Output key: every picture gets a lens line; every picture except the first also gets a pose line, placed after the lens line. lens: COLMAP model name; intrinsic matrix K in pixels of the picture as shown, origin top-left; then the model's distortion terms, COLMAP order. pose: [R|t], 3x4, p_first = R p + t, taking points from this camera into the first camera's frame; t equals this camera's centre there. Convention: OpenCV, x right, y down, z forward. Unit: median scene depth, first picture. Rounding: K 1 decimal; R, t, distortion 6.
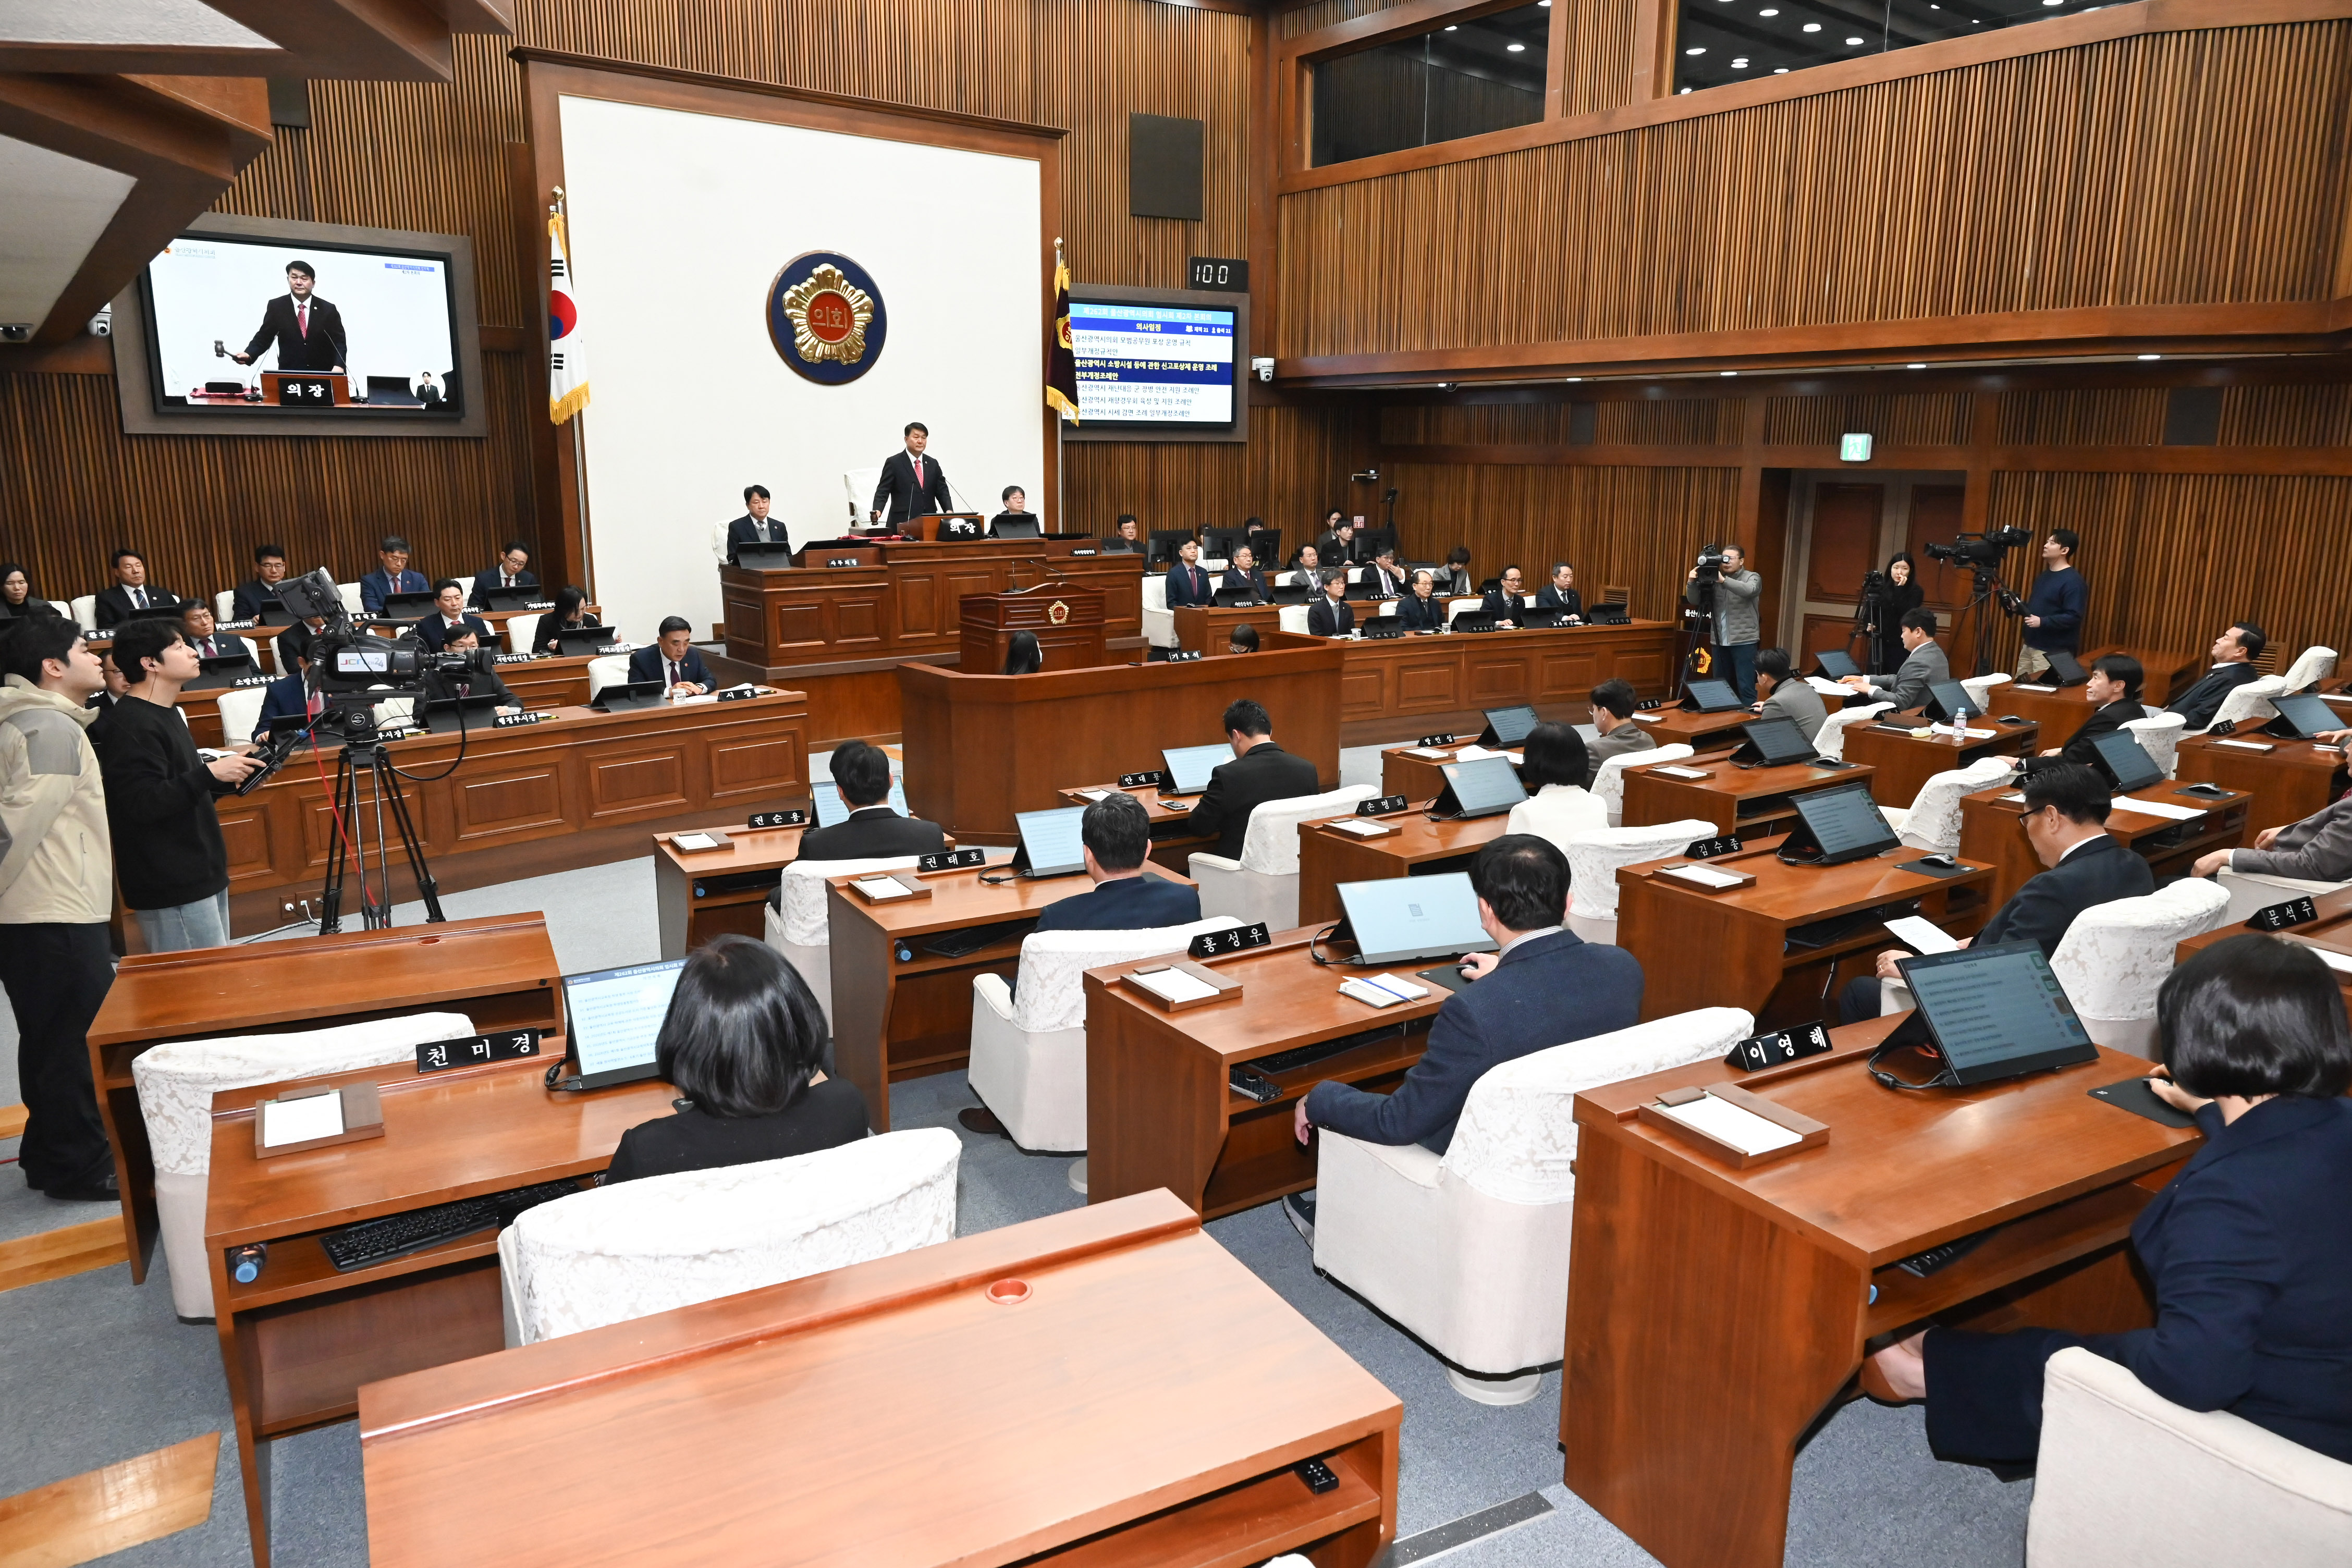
lens RADIAL K [[1563.7, 0, 1176.0], [0, 1563.7, 784.0], [0, 0, 1]] dist [-0.001920, -0.000870]
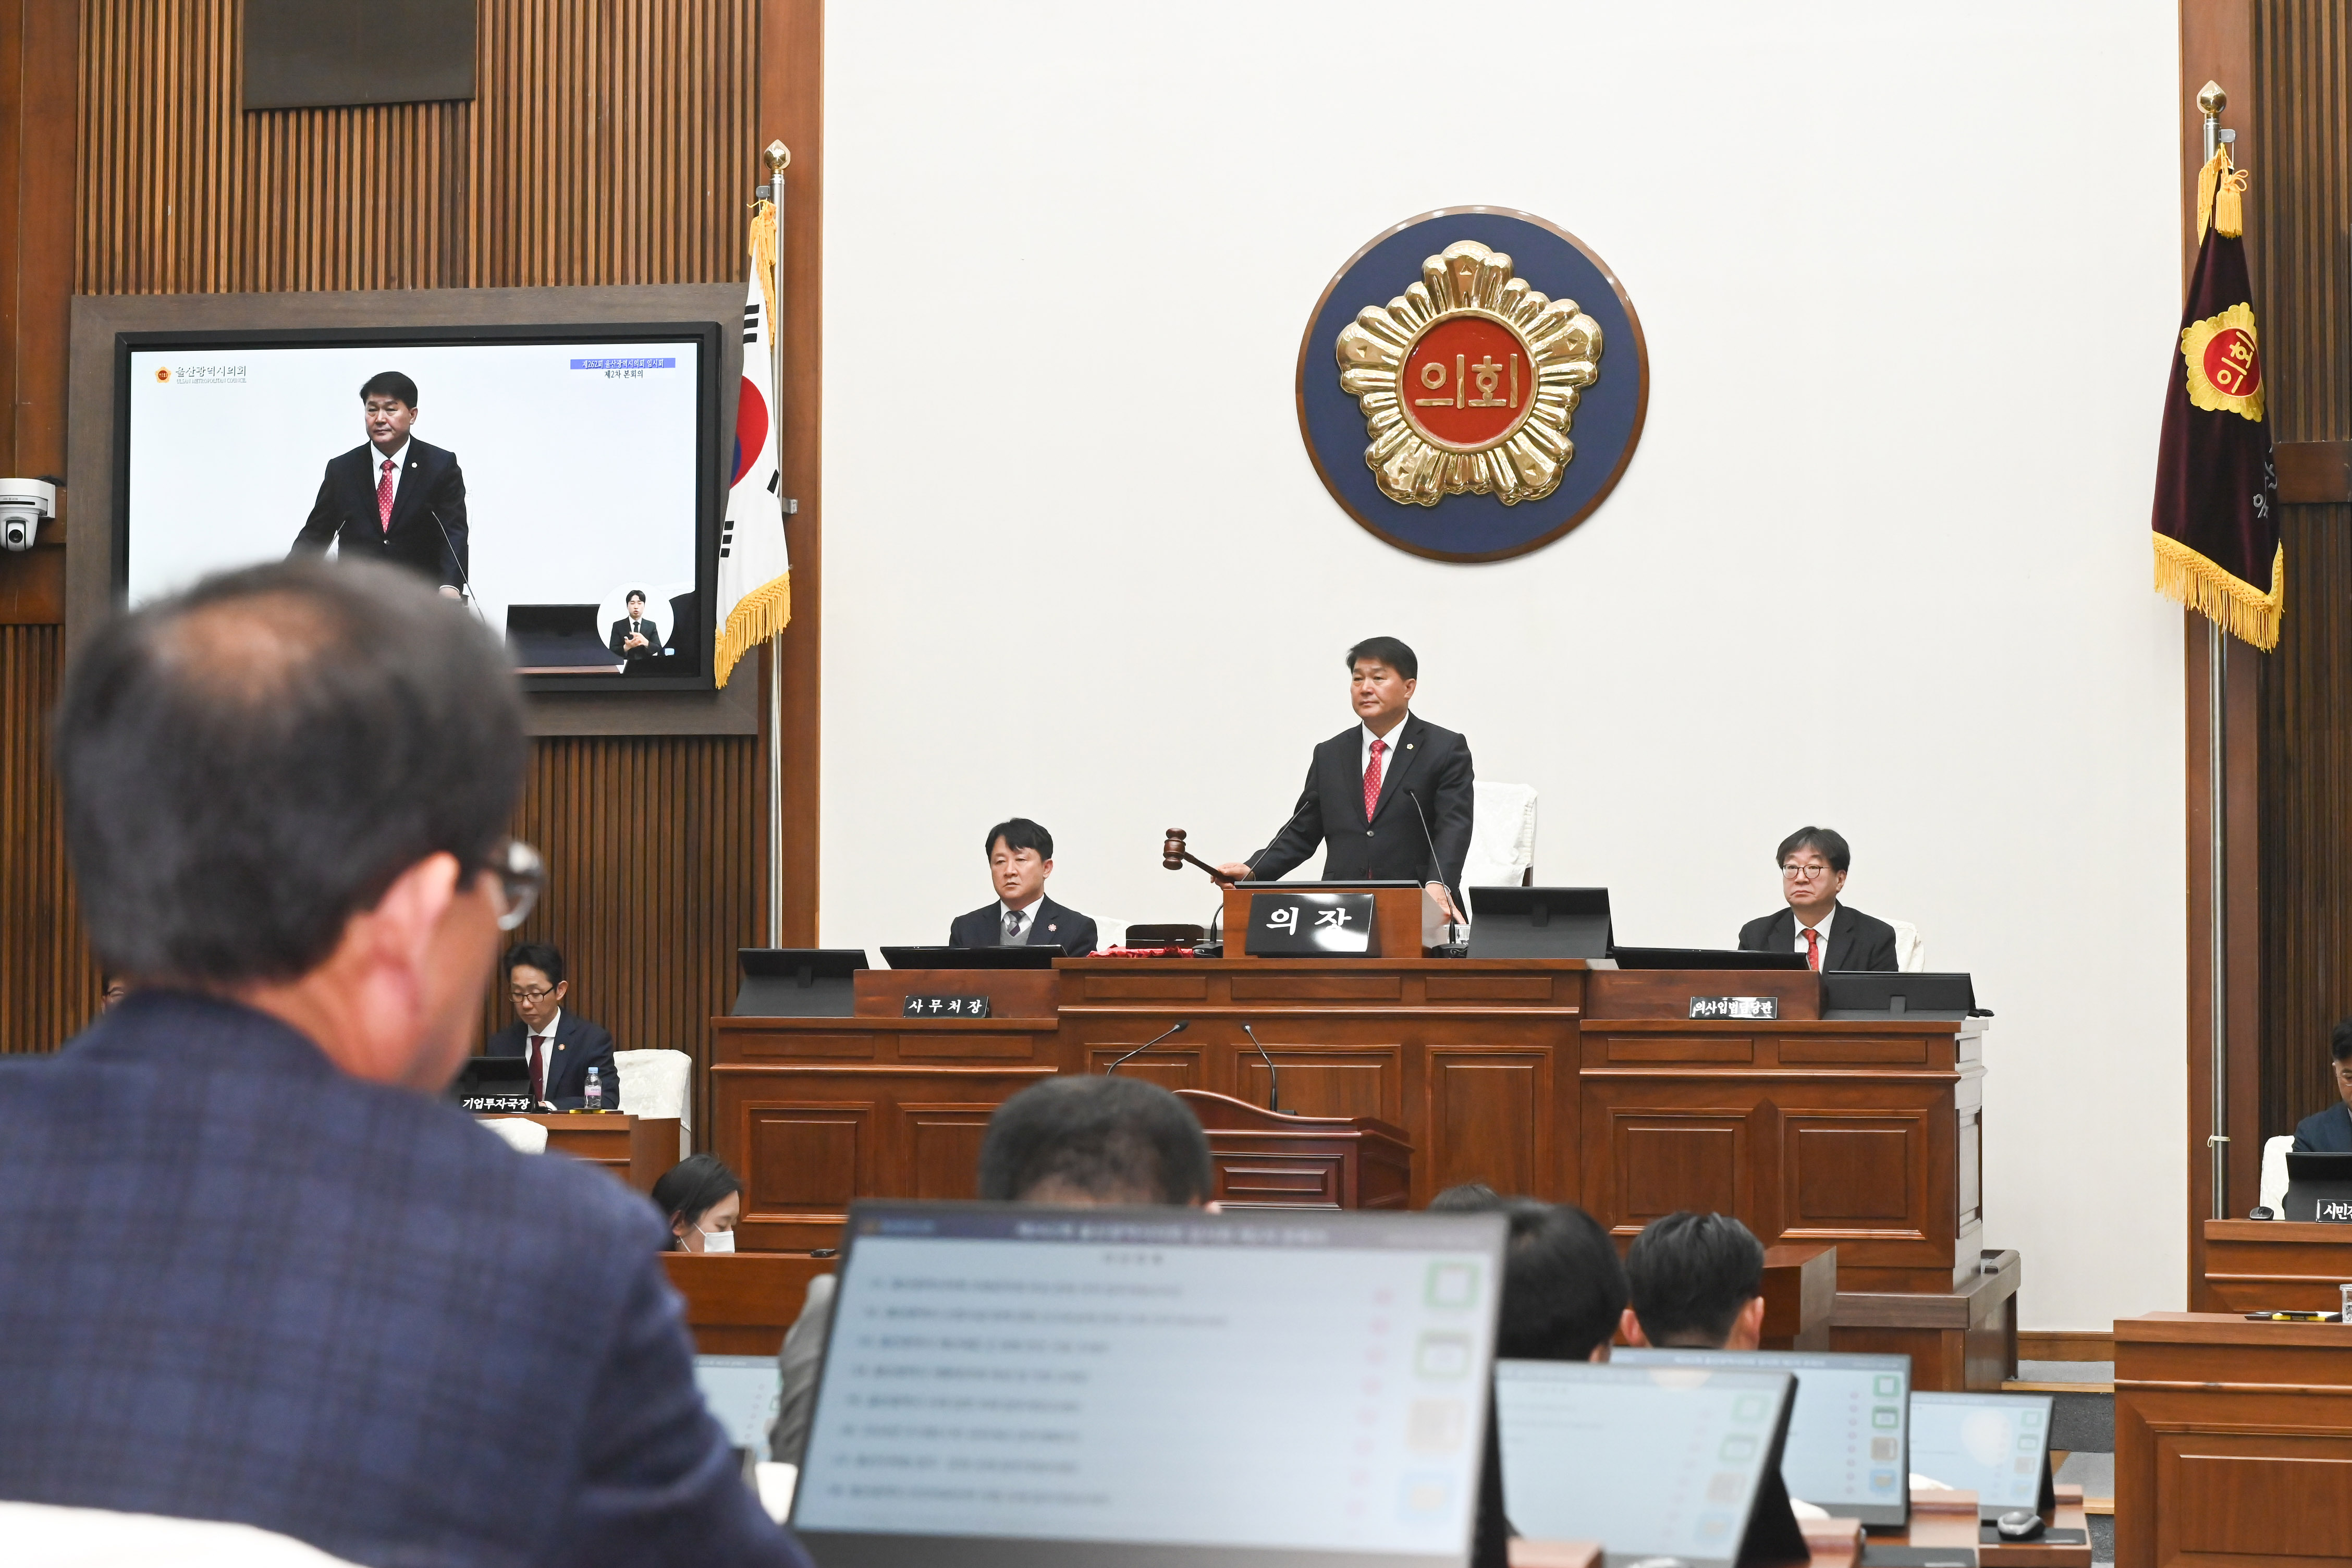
lens RADIAL K [[4696.2, 0, 1174.7], [0, 4696.2, 831.1], [0, 0, 1]] dist [-0.117978, -0.092165]
pose [[0.617940, -0.027692, -0.785737, 0.583798], [-0.162970, 0.973163, -0.162465, -0.010554], [0.769149, 0.228445, 0.596843, 0.325147]]
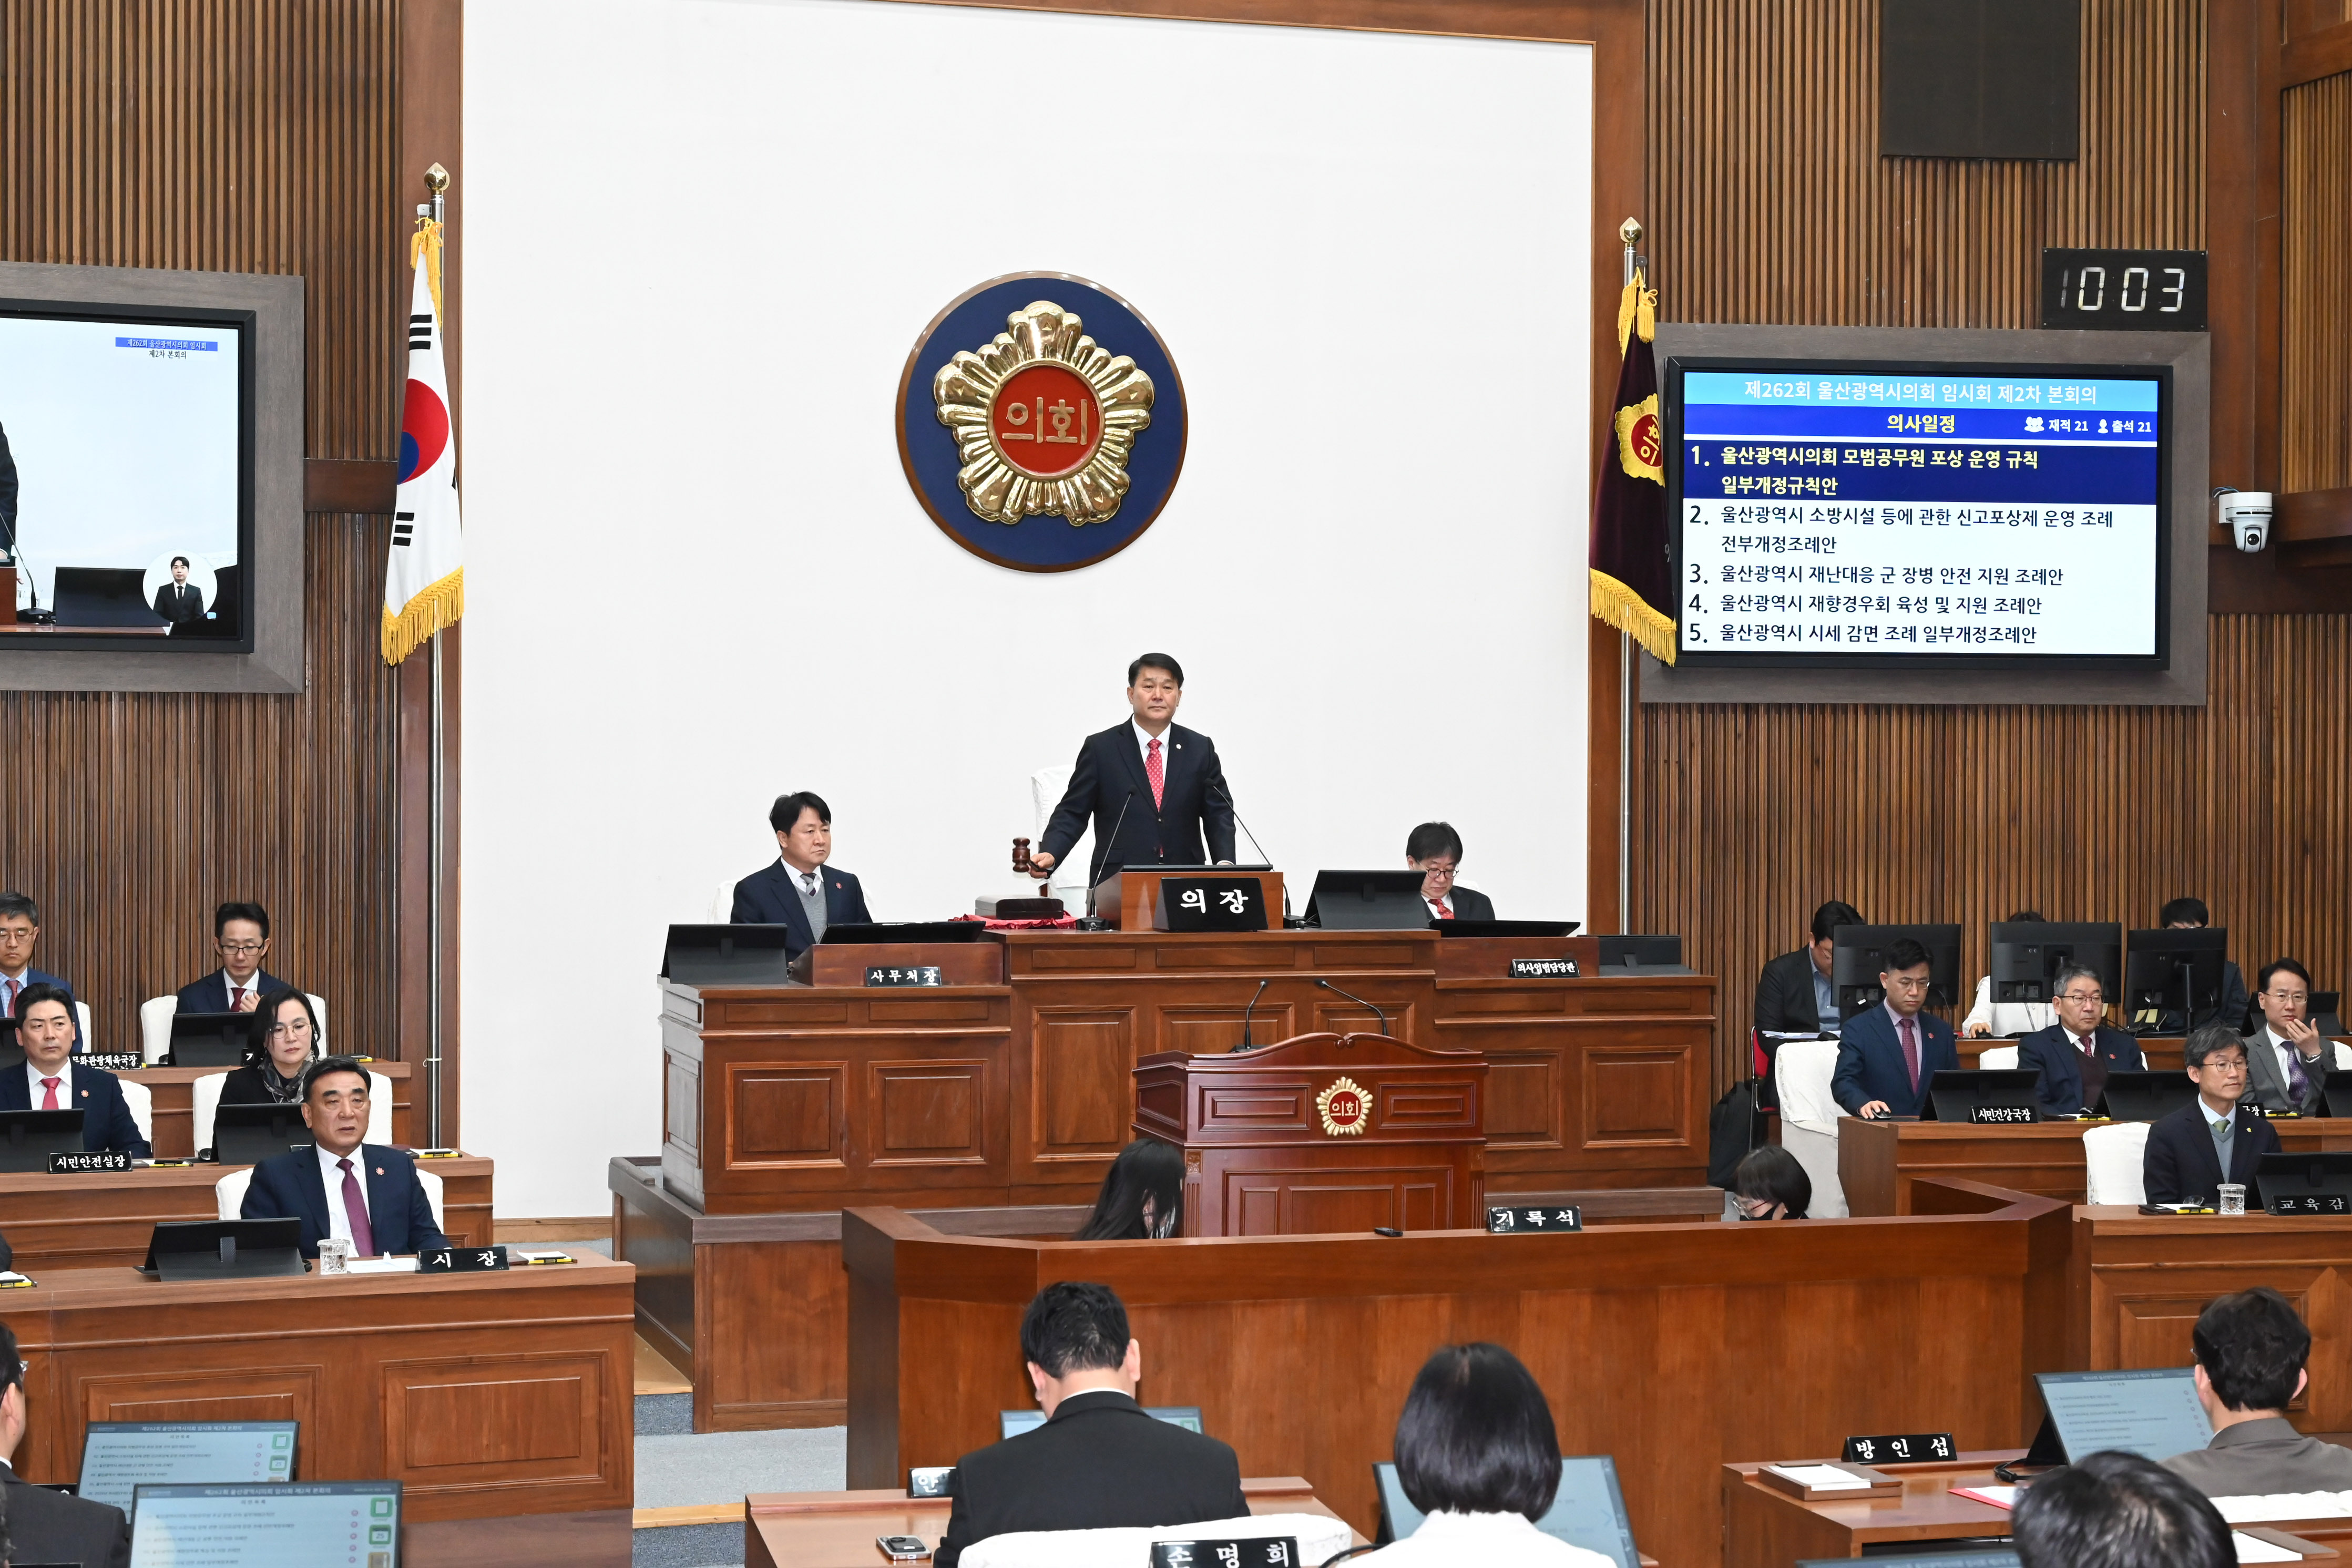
lens RADIAL K [[4052.5, 0, 1176.0], [0, 4052.5, 784.0], [0, 0, 1]] dist [-0.015669, 0.006640]
pose [[0.932787, 0.001888, -0.360424, 0.213894], [-0.075152, 0.979027, -0.189365, 0.007836], [0.352507, 0.203724, 0.913365, 0.015001]]
